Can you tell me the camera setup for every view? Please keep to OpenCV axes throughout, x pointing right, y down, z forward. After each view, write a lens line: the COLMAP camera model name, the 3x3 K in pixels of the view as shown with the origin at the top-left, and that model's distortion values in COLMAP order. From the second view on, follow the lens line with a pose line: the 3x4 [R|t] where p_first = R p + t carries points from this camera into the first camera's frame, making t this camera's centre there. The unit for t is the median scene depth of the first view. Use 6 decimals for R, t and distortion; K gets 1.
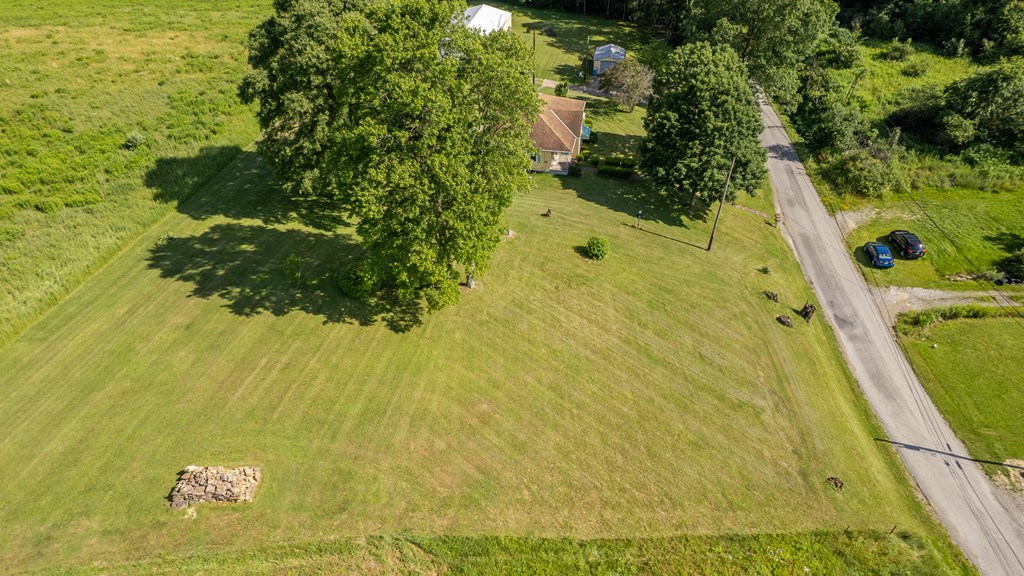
lens RADIAL K [[654.9, 0, 511.7], [0, 654.9, 293.5], [0, 0, 1]] dist [-0.077556, 0.068976]
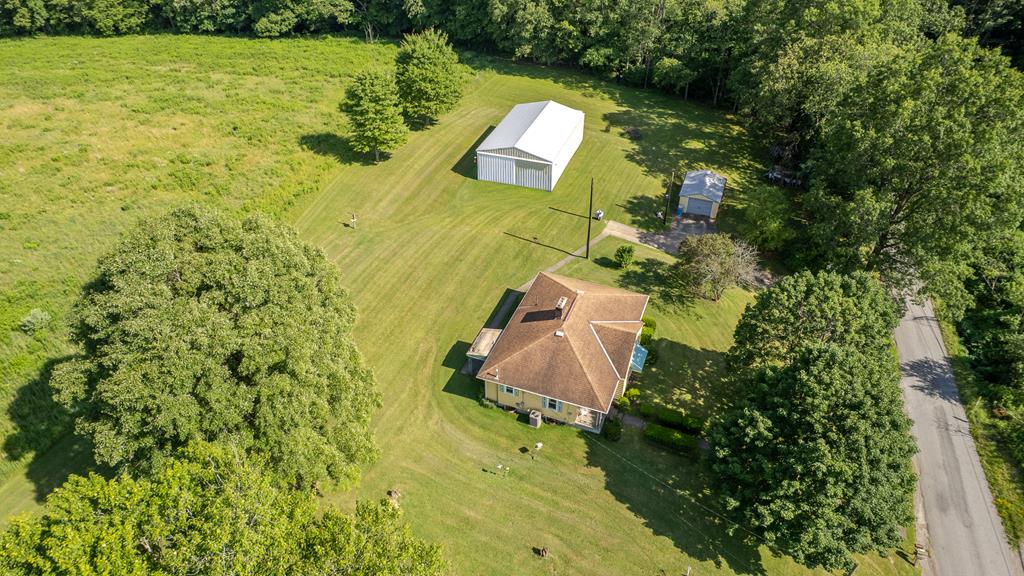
lens RADIAL K [[654.9, 0, 511.7], [0, 654.9, 293.5], [0, 0, 1]] dist [-0.077556, 0.068976]
pose [[0.983601, 0.107304, -0.144966, 0.074653], [-0.107010, 0.994209, 0.009846, -0.311679], [0.145183, 0.005828, 0.989388, 0.294707]]
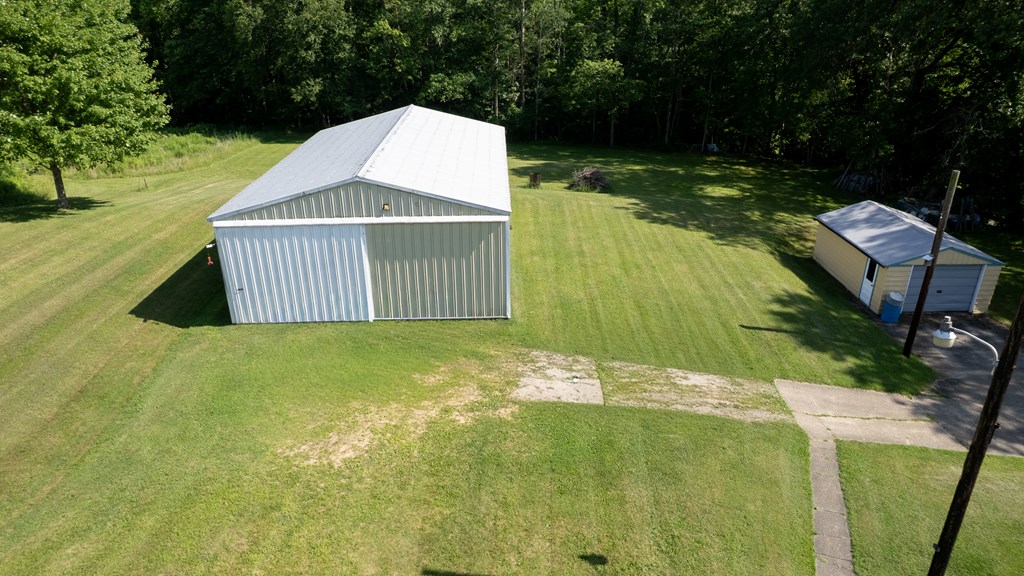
lens RADIAL K [[654.9, 0, 511.7], [0, 654.9, 293.5], [0, 0, 1]] dist [-0.077556, 0.068976]
pose [[0.983622, -0.077808, 0.162585, -0.079267], [0.113357, 0.968349, -0.222375, -0.418890], [-0.140137, 0.237163, 0.961309, 1.053631]]
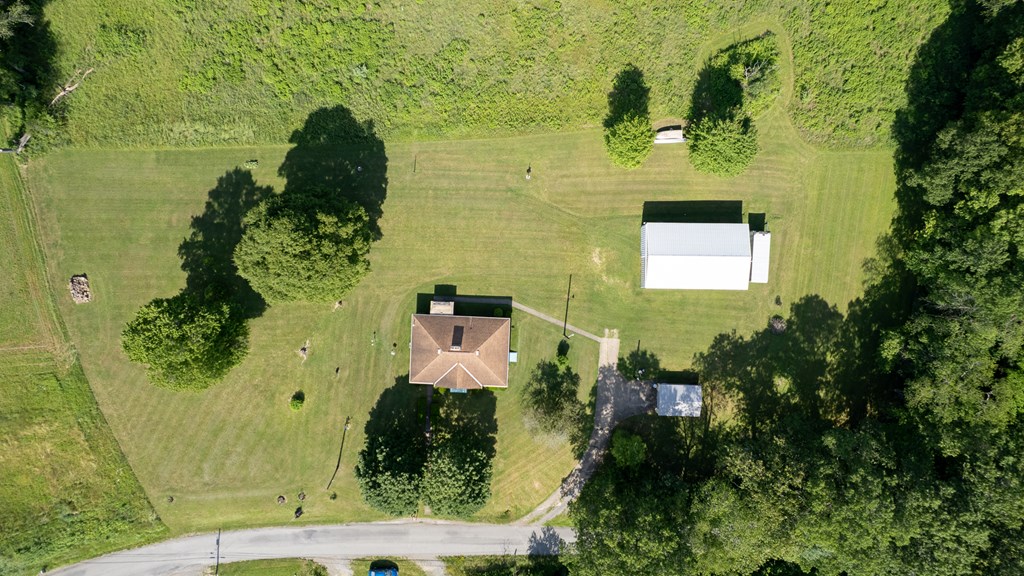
lens RADIAL K [[654.9, 0, 511.7], [0, 654.9, 293.5], [0, 0, 1]] dist [-0.077556, 0.068976]
pose [[0.148356, 0.988896, 0.008648, -0.074041], [-0.598324, 0.082792, 0.796965, -1.385413], [0.787400, -0.123409, 0.603964, 0.321657]]
